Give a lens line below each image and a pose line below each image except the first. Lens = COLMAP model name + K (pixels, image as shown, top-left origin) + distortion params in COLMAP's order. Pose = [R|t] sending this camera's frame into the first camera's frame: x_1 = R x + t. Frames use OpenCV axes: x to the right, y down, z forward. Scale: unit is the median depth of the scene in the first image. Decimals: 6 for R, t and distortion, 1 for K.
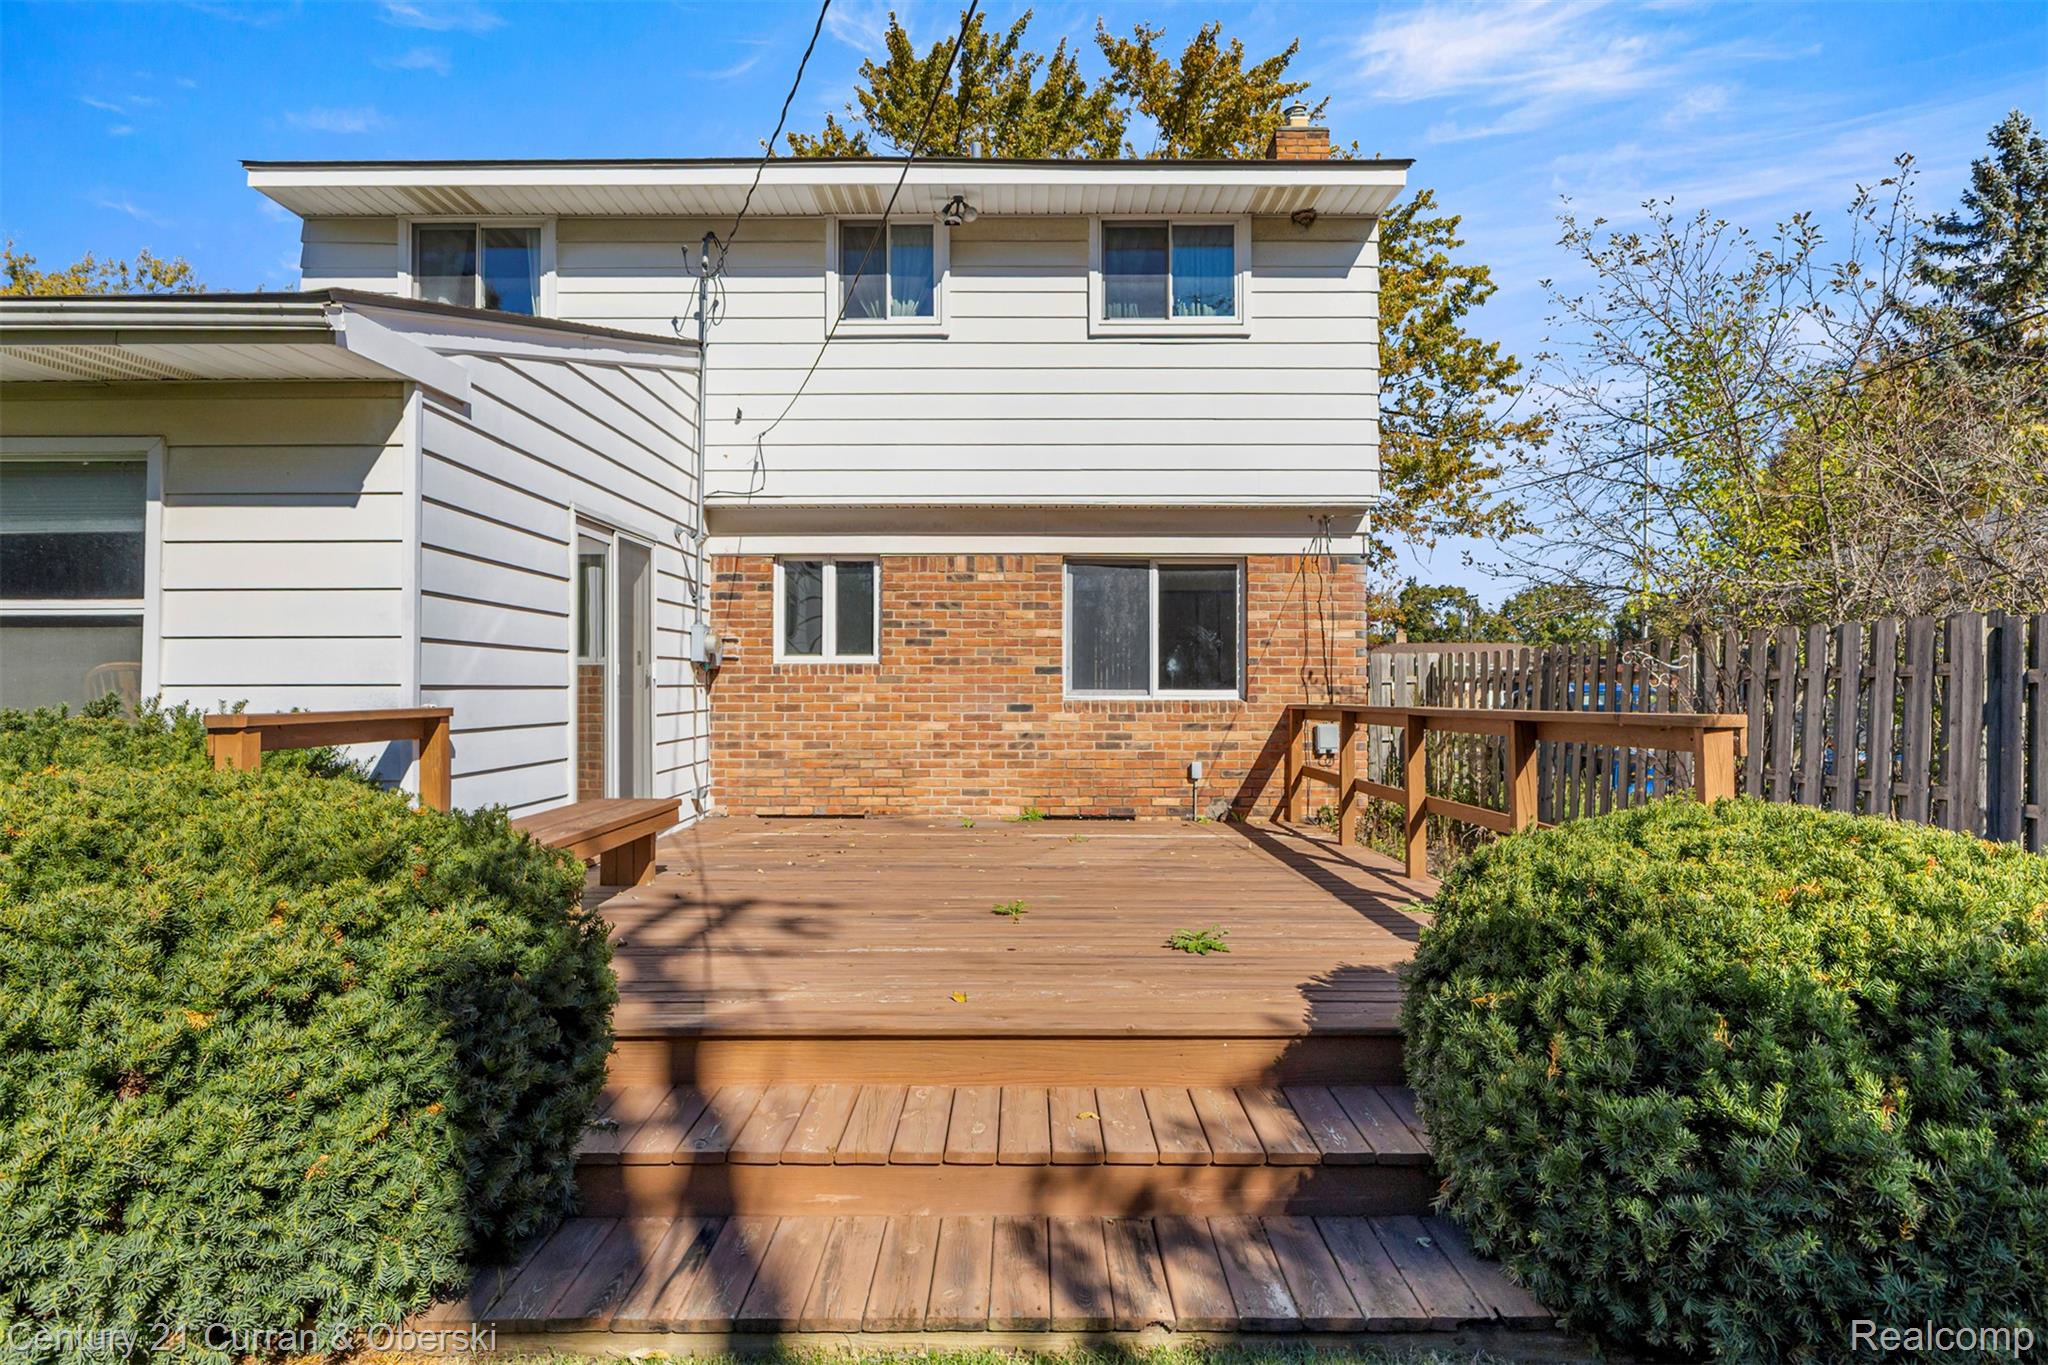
lens RADIAL K [[1171.4, 0, 1018.6], [0, 1171.4, 676.9], [0, 0, 1]] dist [-0.000083, 0.001310]
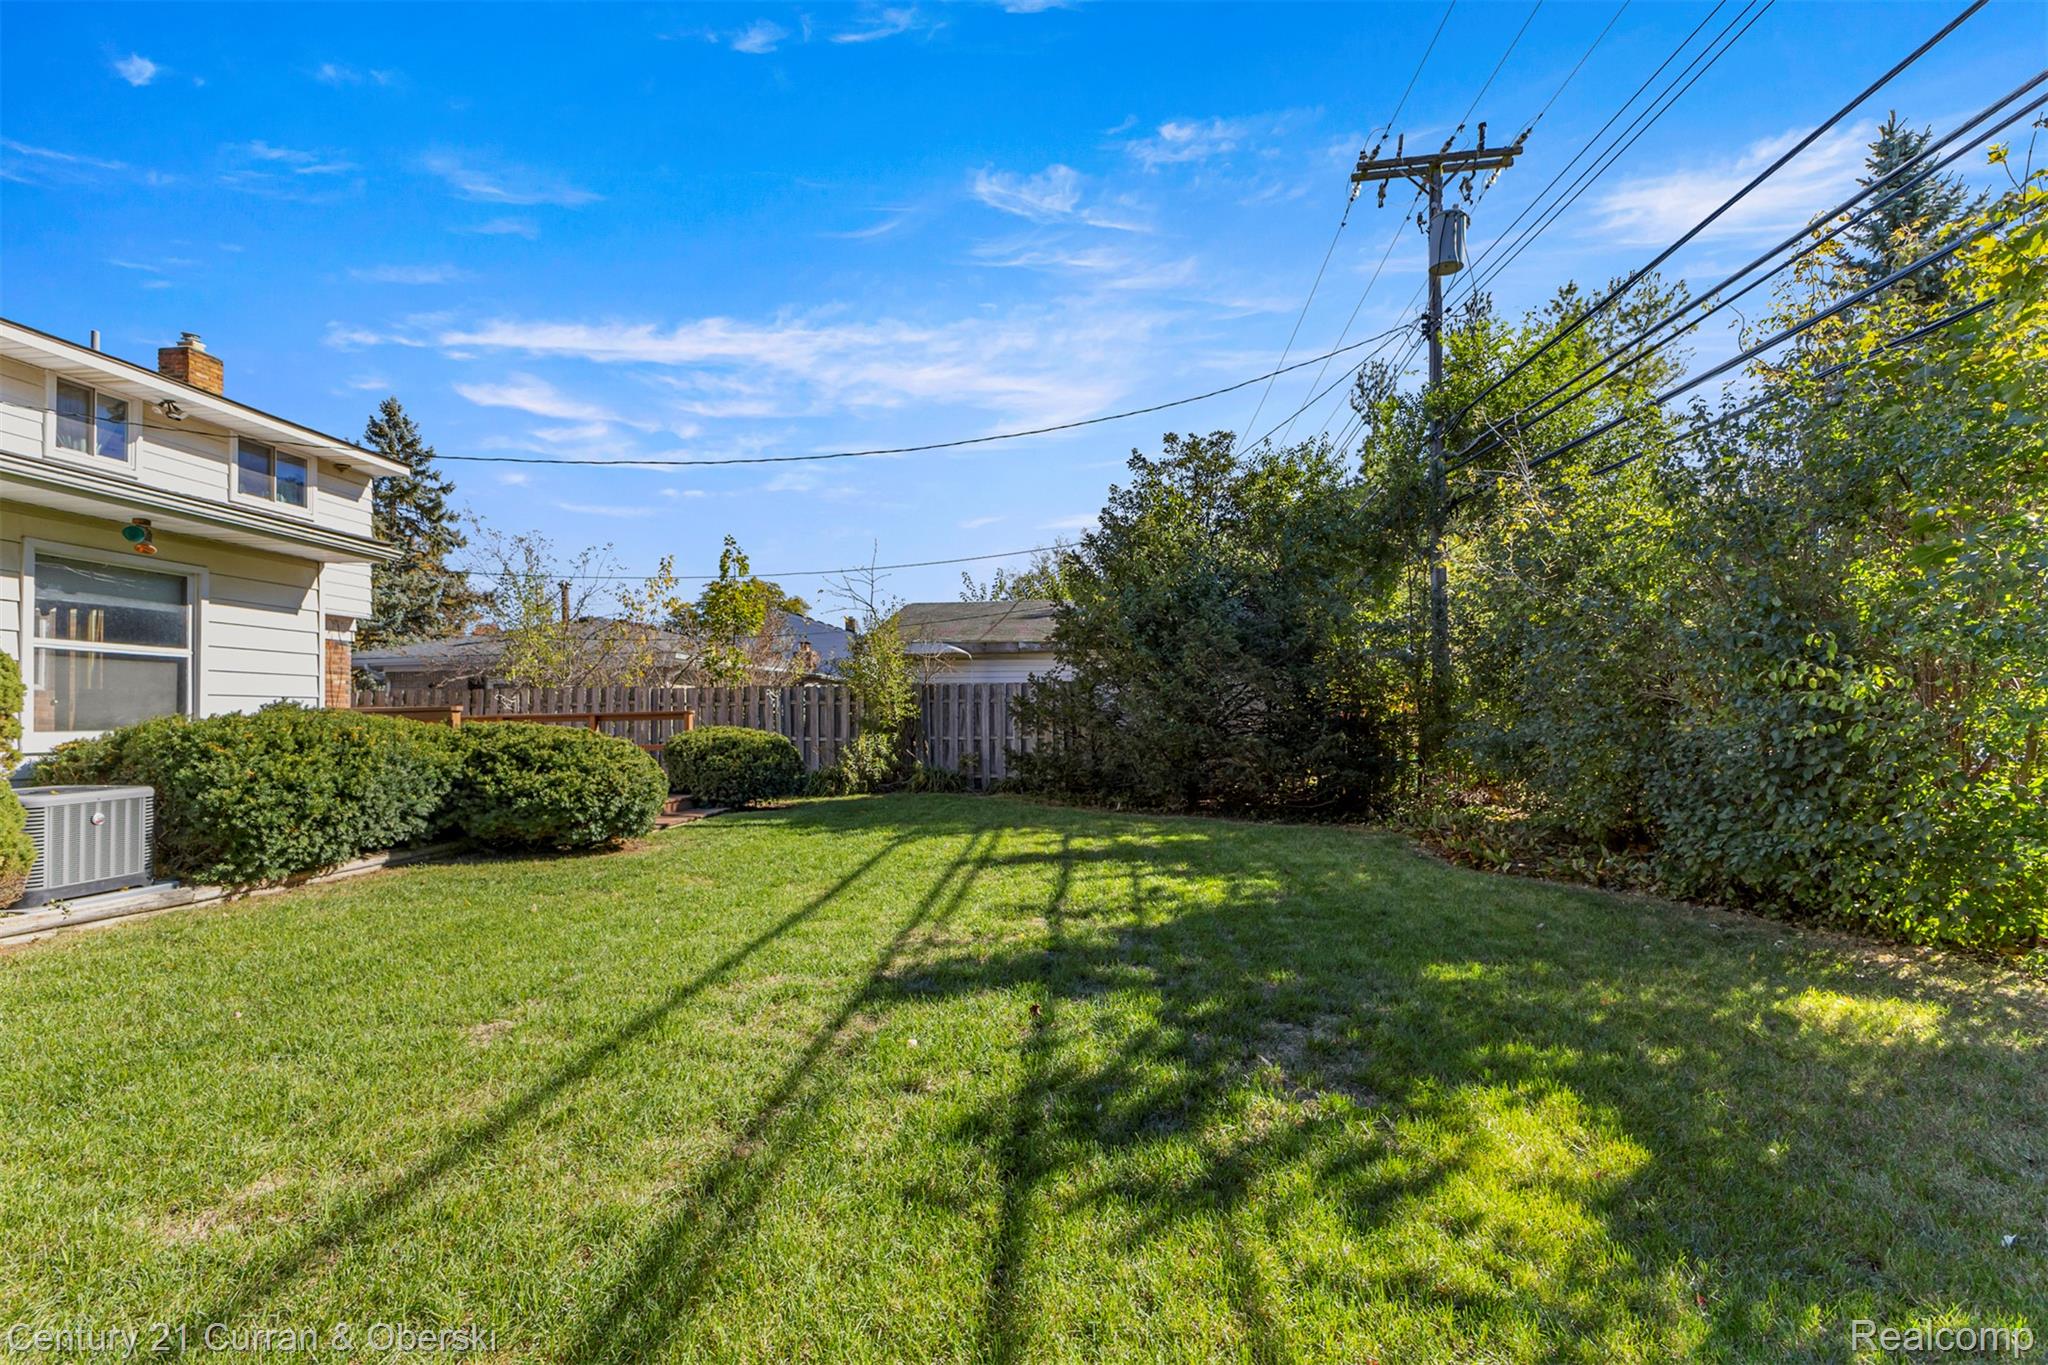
lens RADIAL K [[883.3, 0, 1046.1], [0, 883.3, 694.9], [0, 0, 1]] dist [0.002476, 0.000205]
pose [[0.073442, 0.022762, 0.997040, -1.083808], [0.005783, 0.999713, -0.023249, 0.024766], [-0.997283, 0.007473, 0.073290, -0.256058]]
